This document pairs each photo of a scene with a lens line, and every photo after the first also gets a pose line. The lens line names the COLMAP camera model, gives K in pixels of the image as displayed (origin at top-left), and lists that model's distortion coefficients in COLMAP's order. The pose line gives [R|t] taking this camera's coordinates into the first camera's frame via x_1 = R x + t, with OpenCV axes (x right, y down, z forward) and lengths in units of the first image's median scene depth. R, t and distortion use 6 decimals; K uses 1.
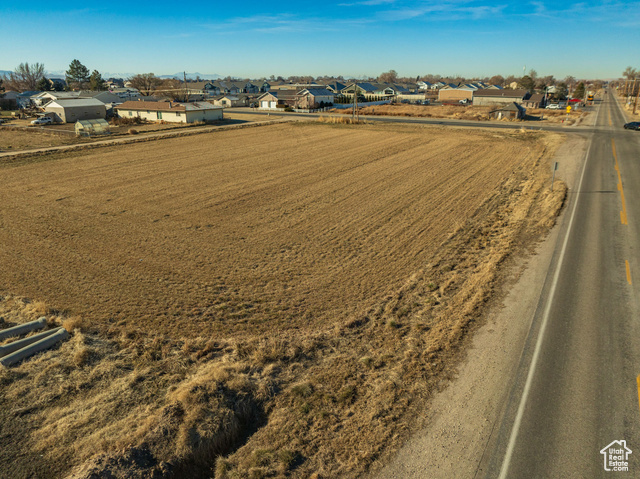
lens RADIAL K [[454.3, 0, 320.0], [0, 454.3, 239.5], [0, 0, 1]] dist [-0.034821, 0.003112]
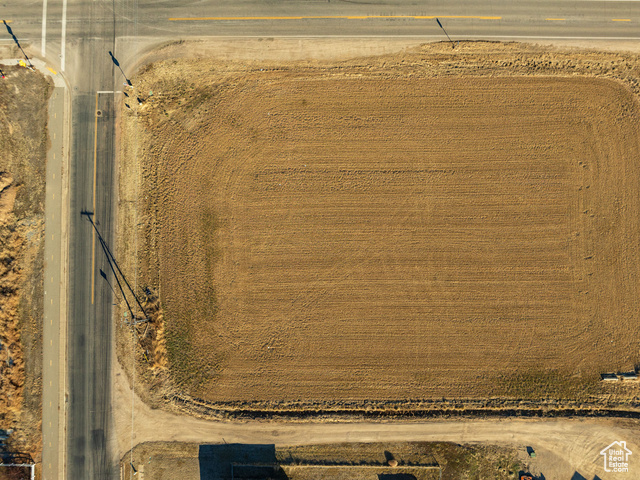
lens RADIAL K [[454.3, 0, 320.0], [0, 454.3, 240.0], [0, 0, 1]] dist [-0.034821, 0.003112]
pose [[-0.517529, -0.855563, 0.013271, 0.110615], [0.286849, -0.158861, 0.944712, -3.128658], [-0.806153, 0.492722, 0.327632, 1.726481]]
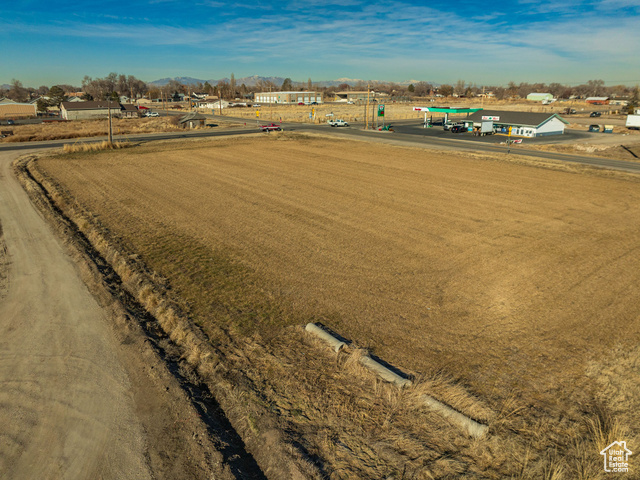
lens RADIAL K [[454.3, 0, 320.0], [0, 454.3, 240.0], [0, 0, 1]] dist [-0.034821, 0.003112]
pose [[0.371774, -0.293202, 0.880804, -2.046032], [0.309251, 0.933734, 0.180291, -0.493796], [-0.875298, 0.205362, 0.437812, 1.281539]]
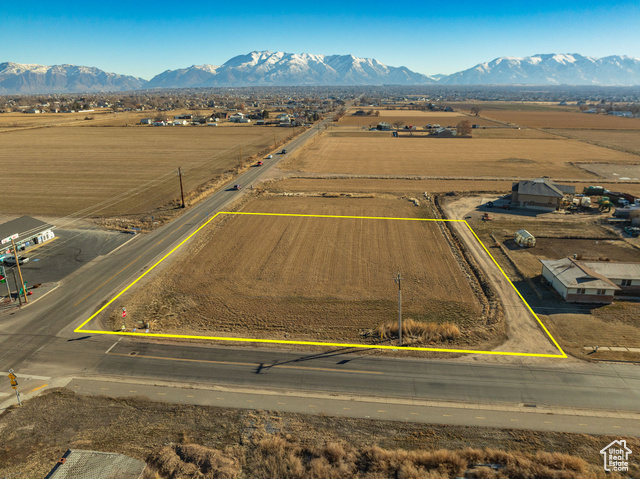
lens RADIAL K [[454.3, 0, 320.0], [0, 454.3, 239.5], [0, 0, 1]] dist [-0.034821, 0.003112]
pose [[-0.904568, 0.132224, -0.405308, 1.486218], [-0.144244, 0.799701, 0.582814, -2.597712], [0.401187, 0.585658, -0.704311, 4.825034]]
